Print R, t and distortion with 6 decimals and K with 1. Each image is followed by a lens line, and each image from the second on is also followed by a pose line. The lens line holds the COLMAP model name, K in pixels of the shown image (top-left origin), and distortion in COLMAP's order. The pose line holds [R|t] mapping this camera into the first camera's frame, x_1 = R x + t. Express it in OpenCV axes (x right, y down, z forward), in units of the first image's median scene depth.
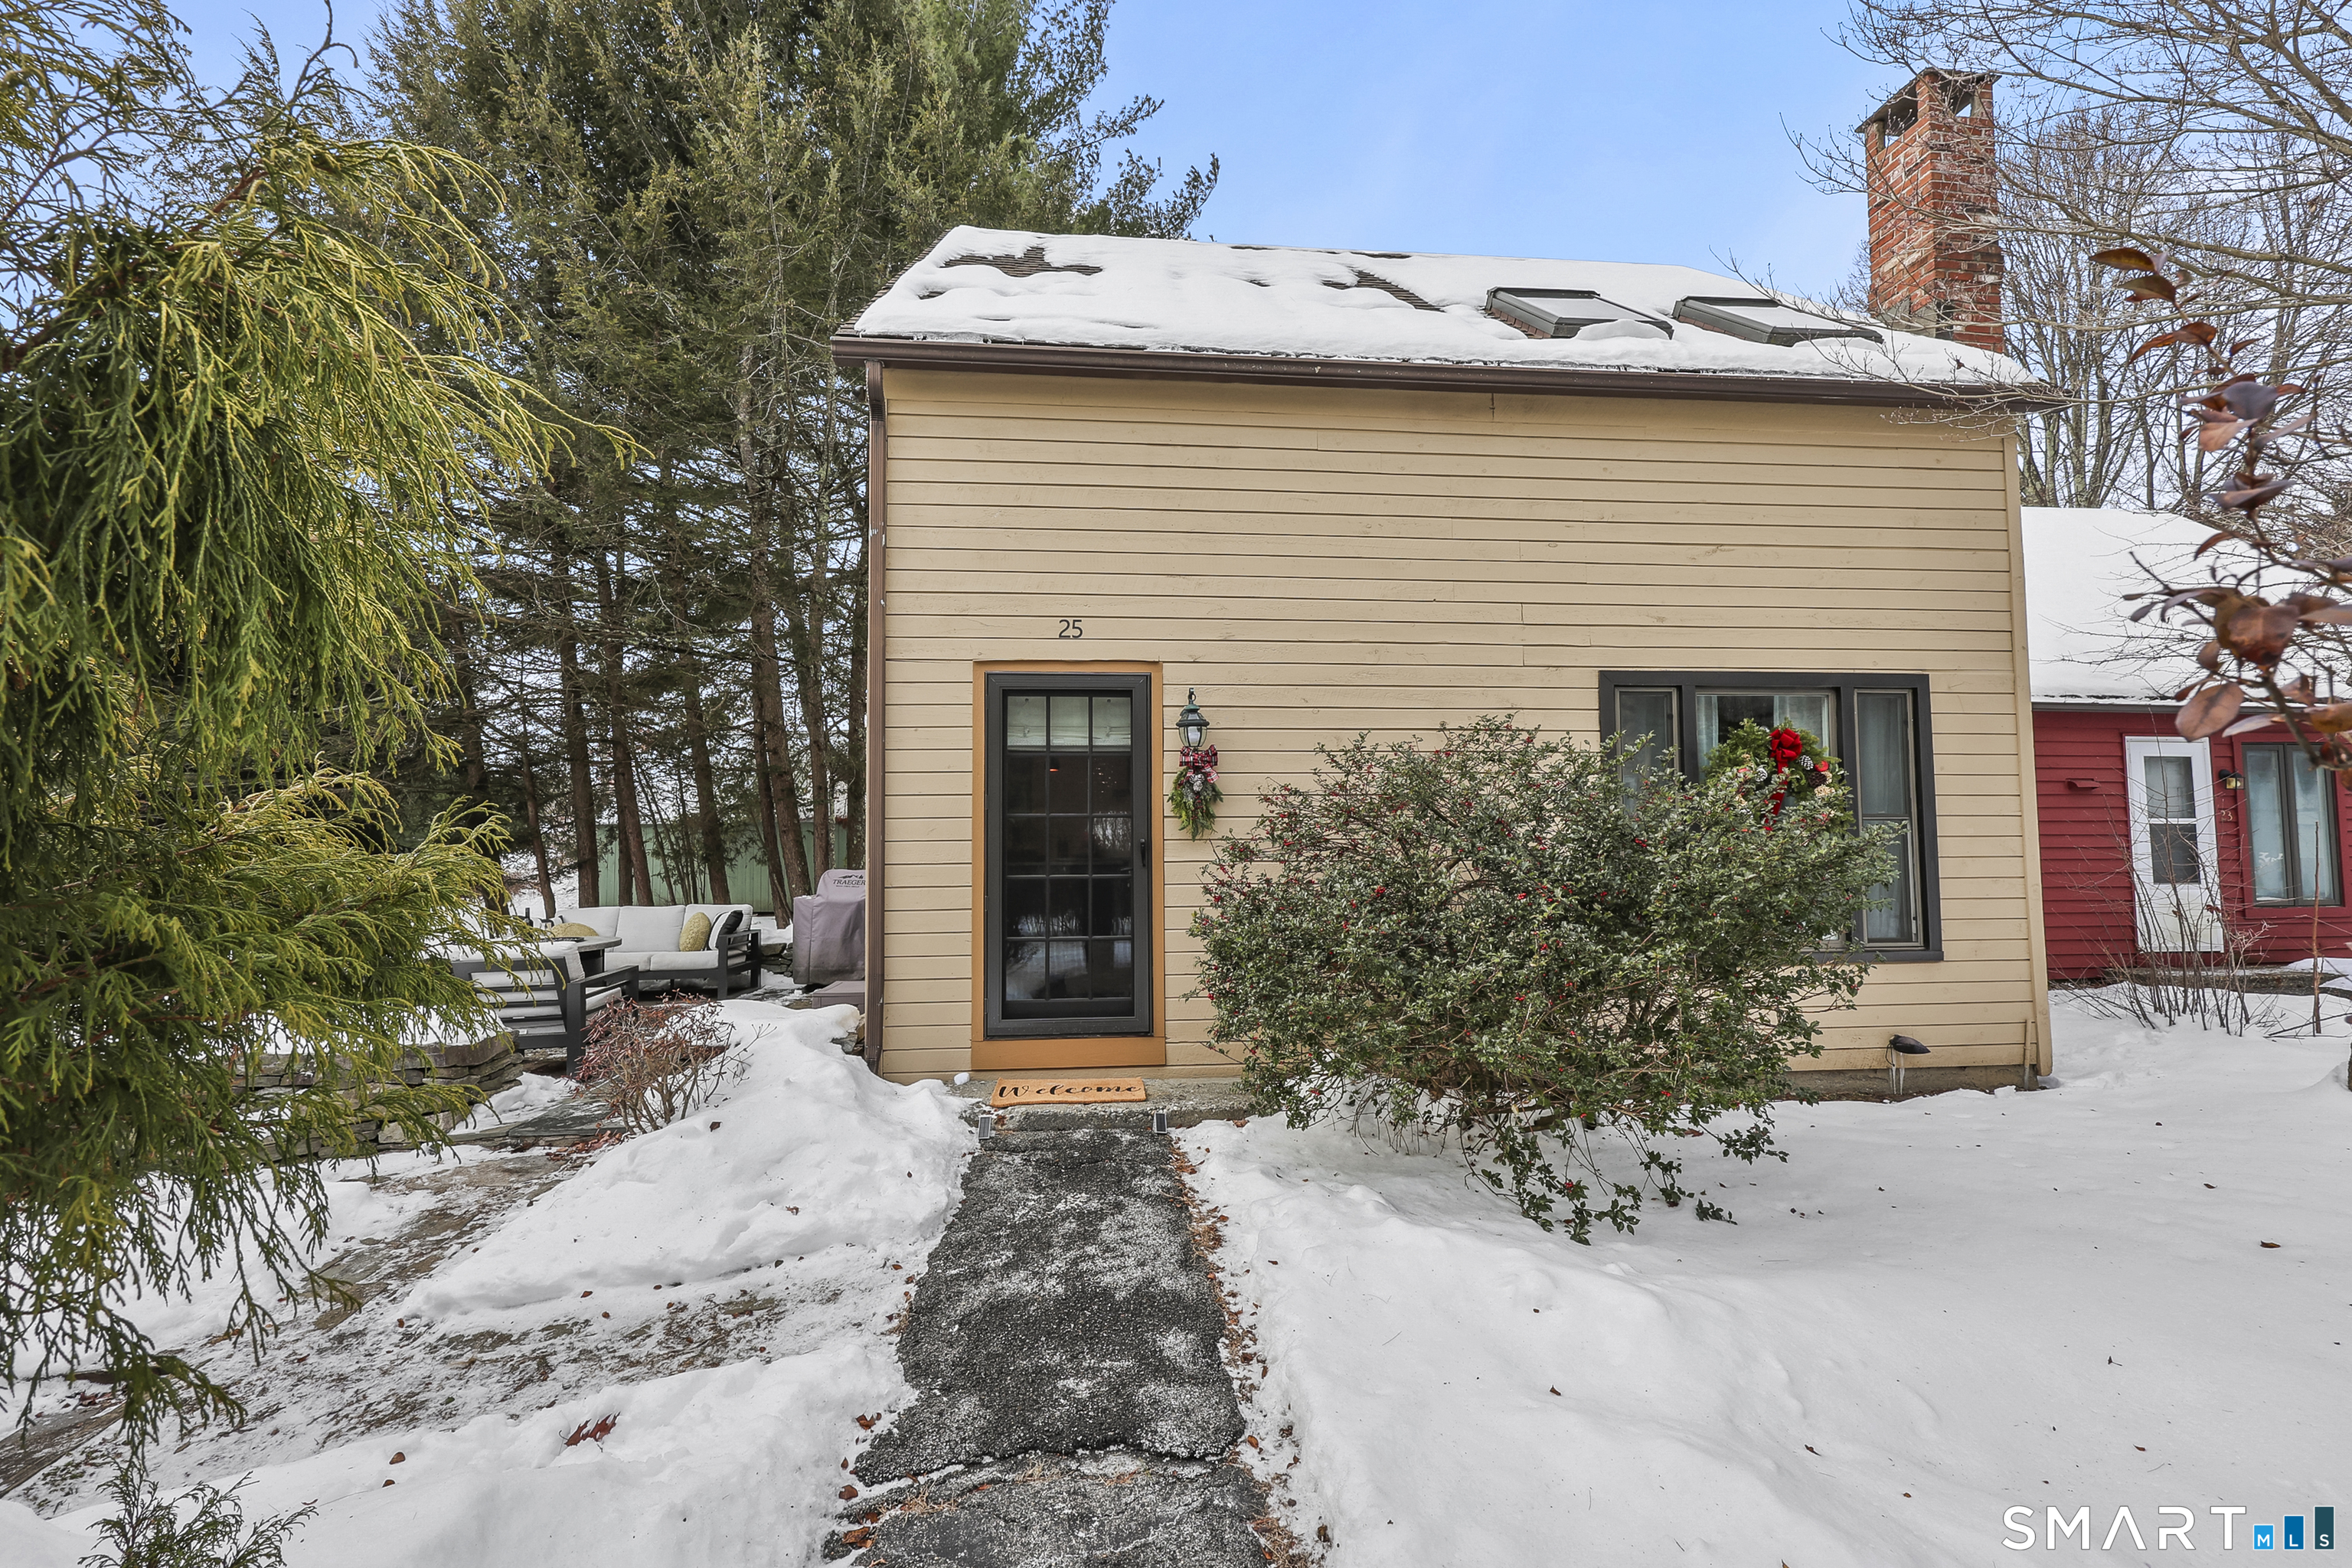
lens RADIAL K [[921.9, 0, 1176.0], [0, 921.9, 784.0], [0, 0, 1]] dist [0.000837, -0.000047]
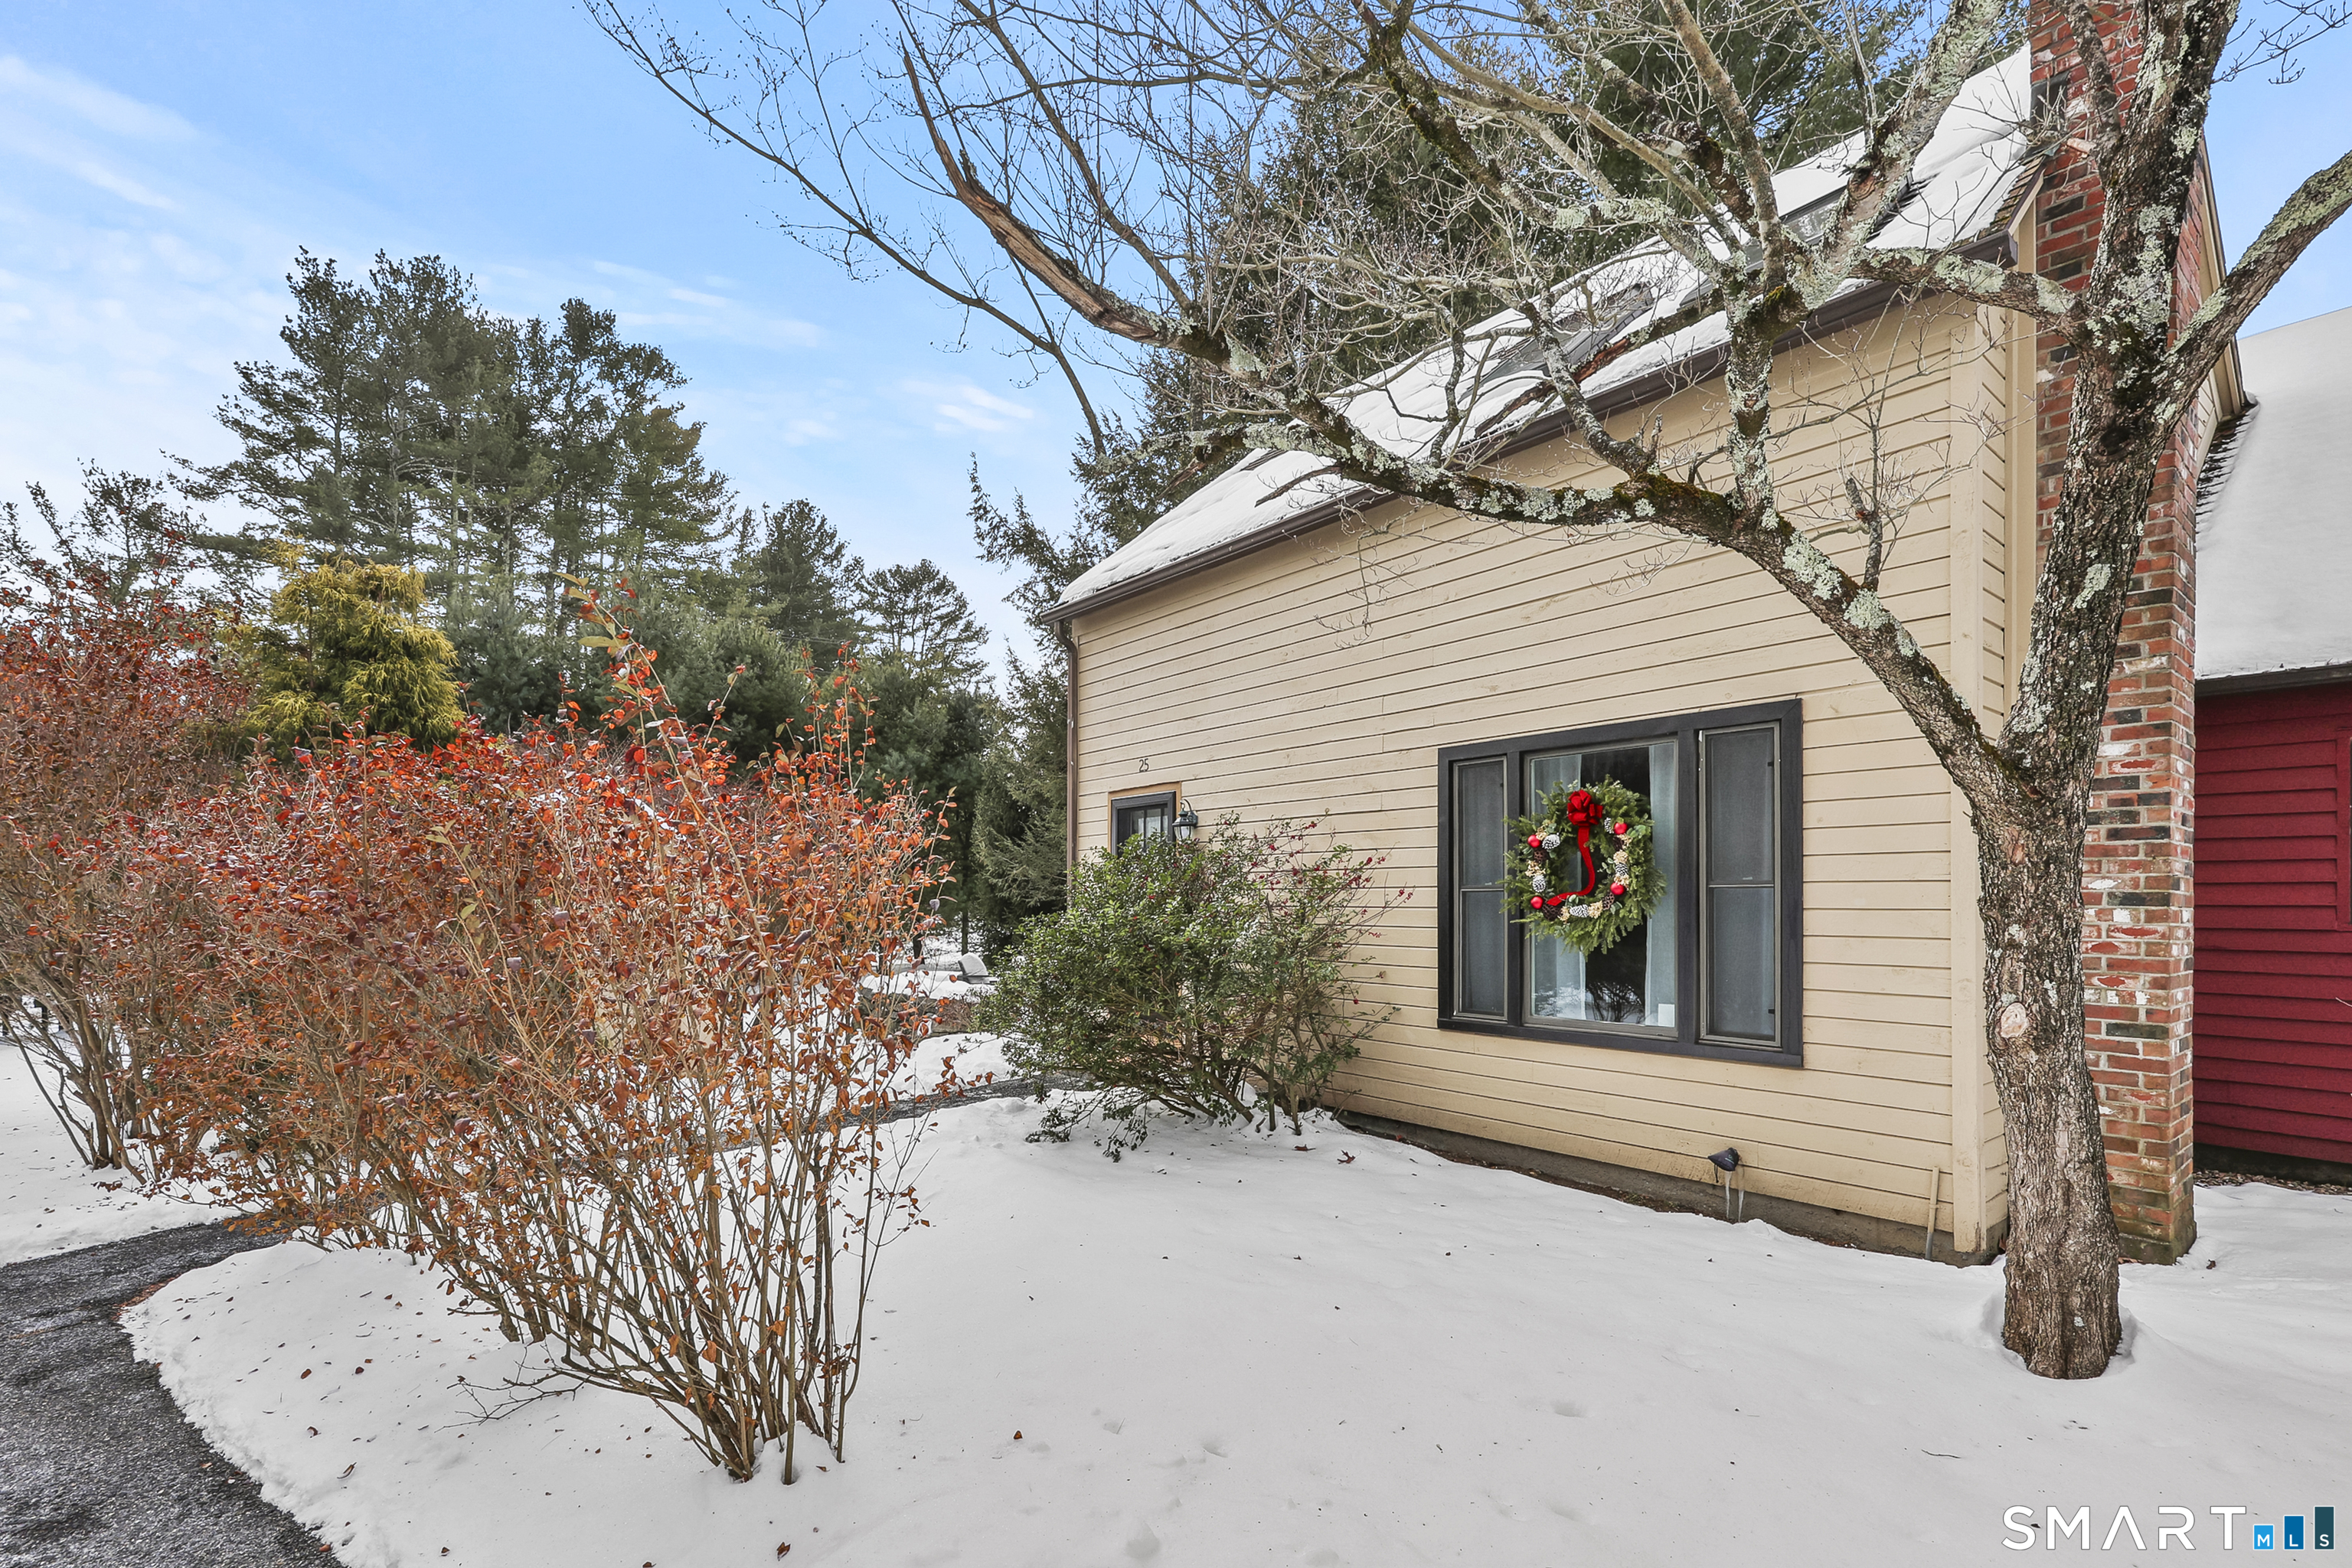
lens RADIAL K [[1069.0, 0, 1174.5], [0, 1069.0, 884.4], [0, 0, 1]] dist [-0.001479, 0.000099]
pose [[0.555306, -0.010679, -0.831577, 1.366699], [0.043767, 0.998907, 0.016399, -0.001600], [0.830493, -0.045502, 0.555167, 0.070497]]
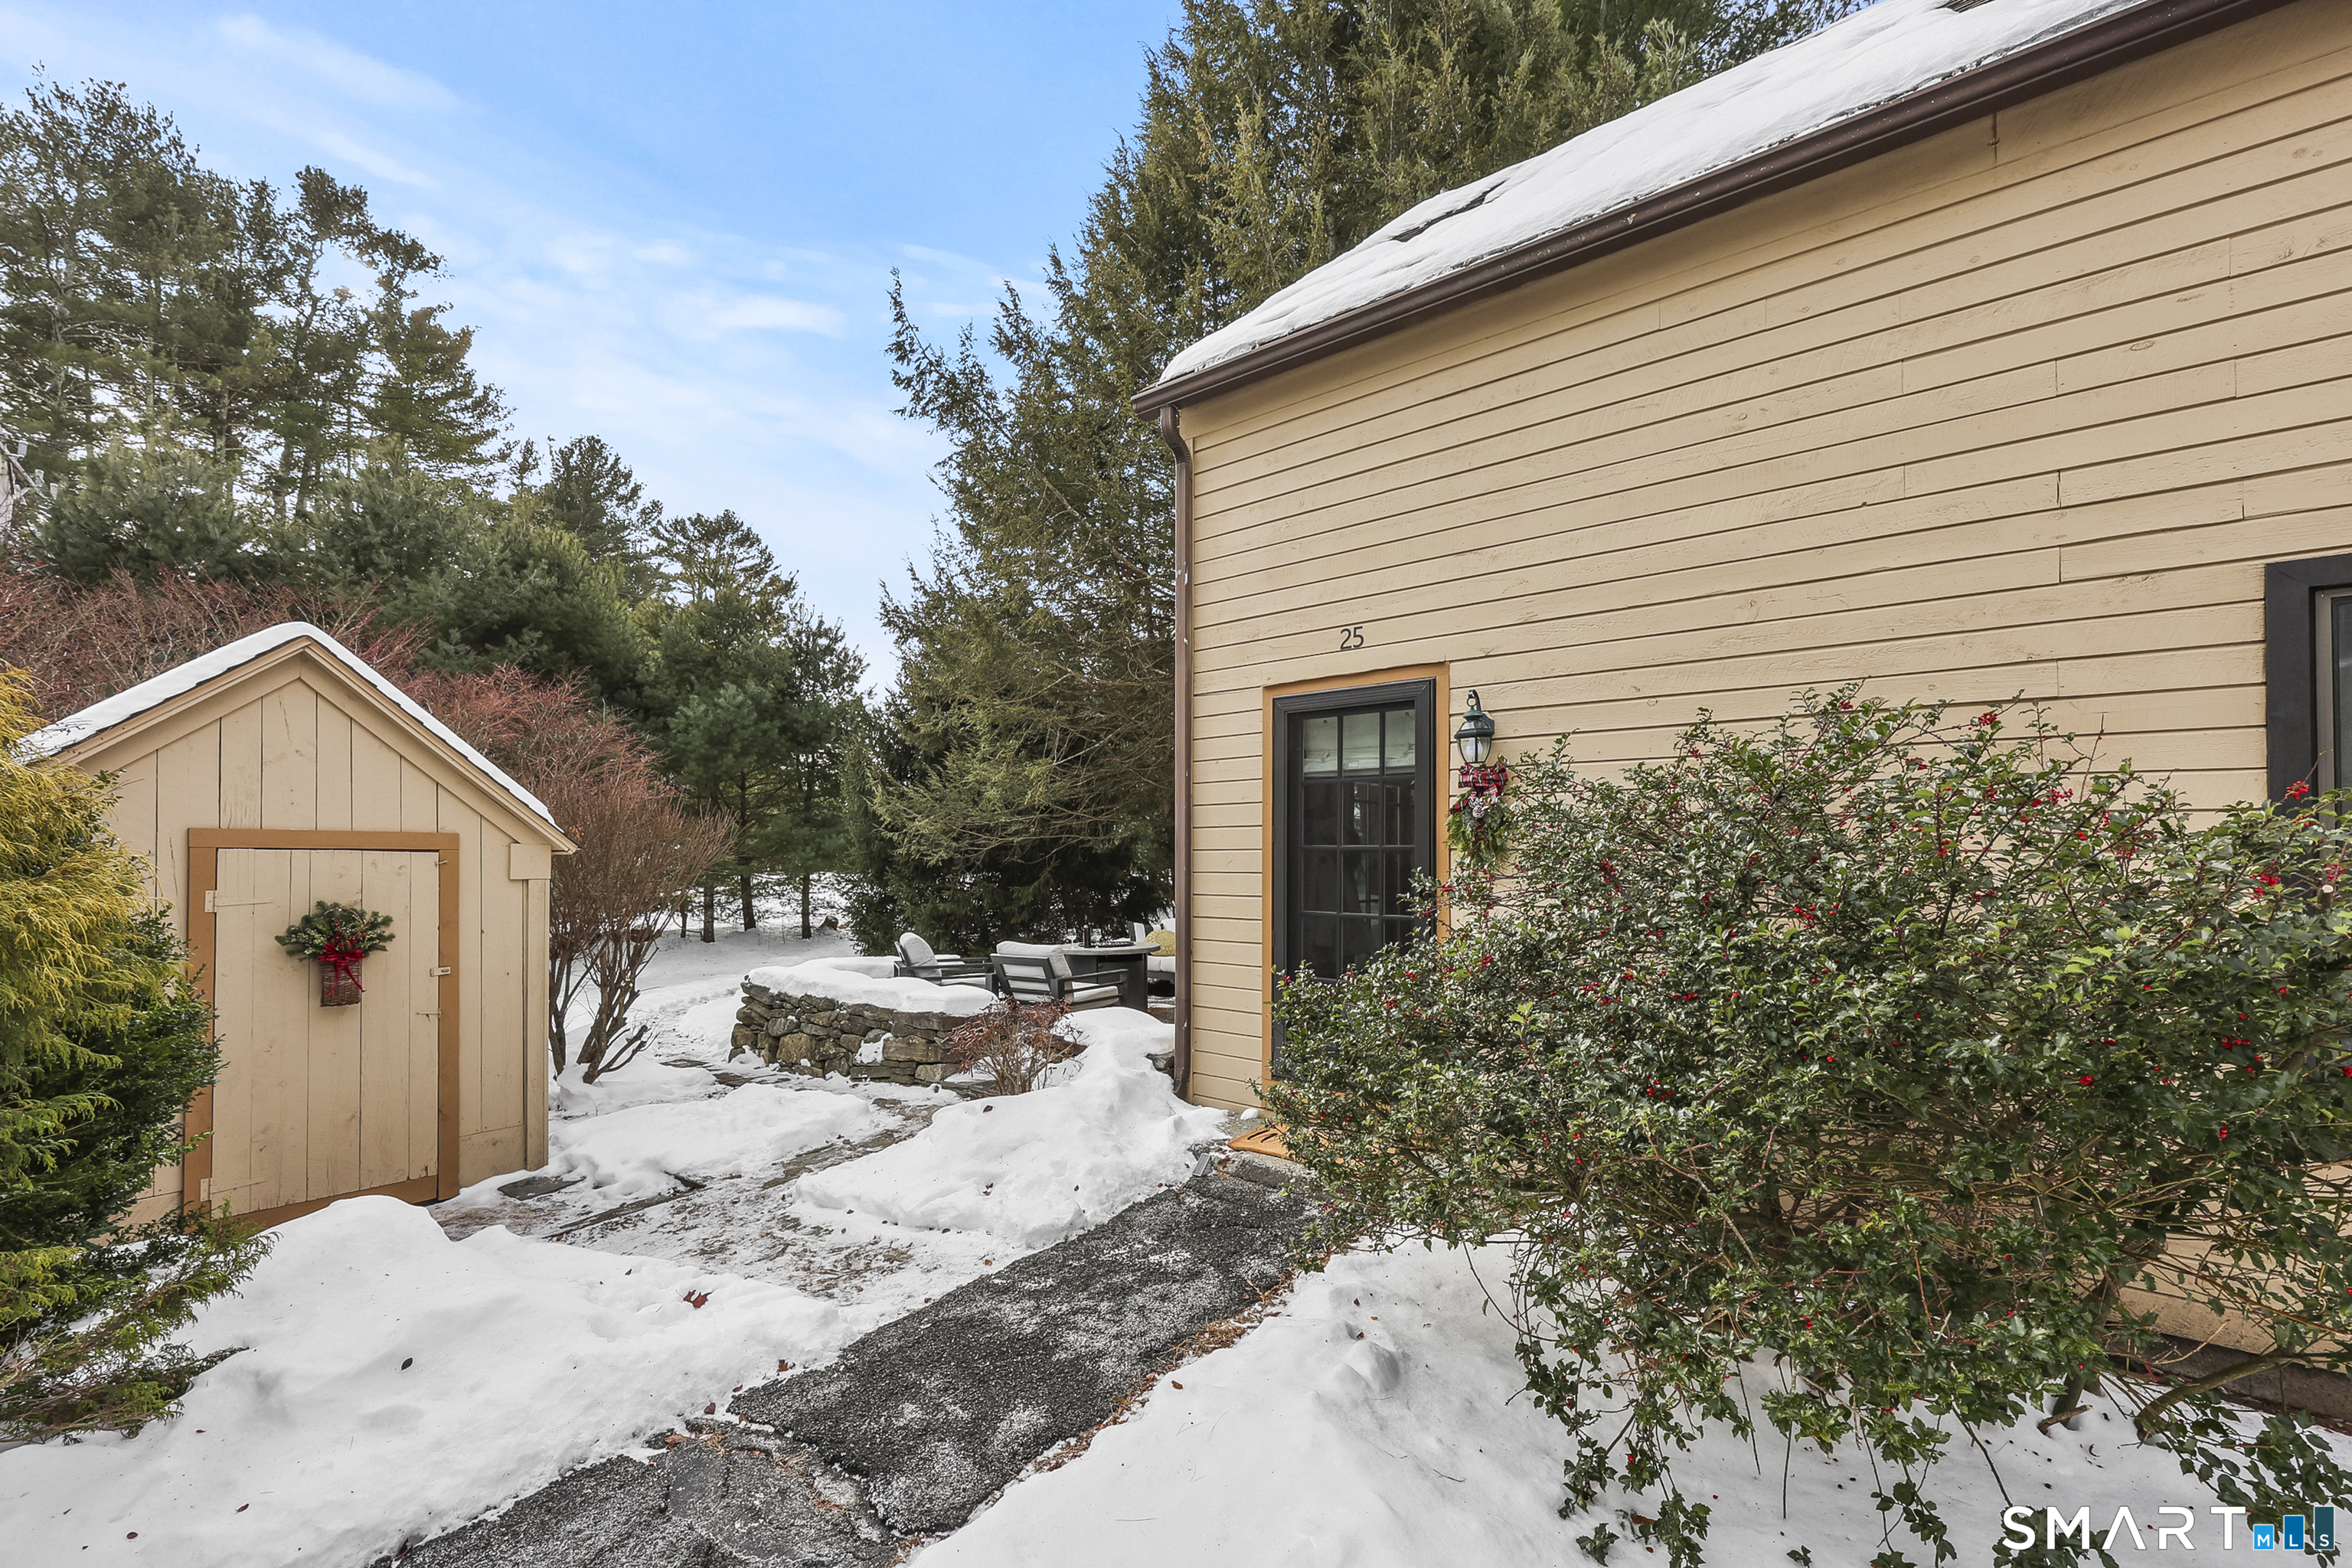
lens RADIAL K [[943.9, 0, 1181.9], [0, 943.9, 838.7], [0, 0, 1]] dist [0.001331, -0.002494]
pose [[0.730517, -0.004253, -0.682881, 0.391917], [0.030334, 0.999196, 0.026227, -0.003554], [0.682220, -0.039874, 0.730058, 0.216450]]
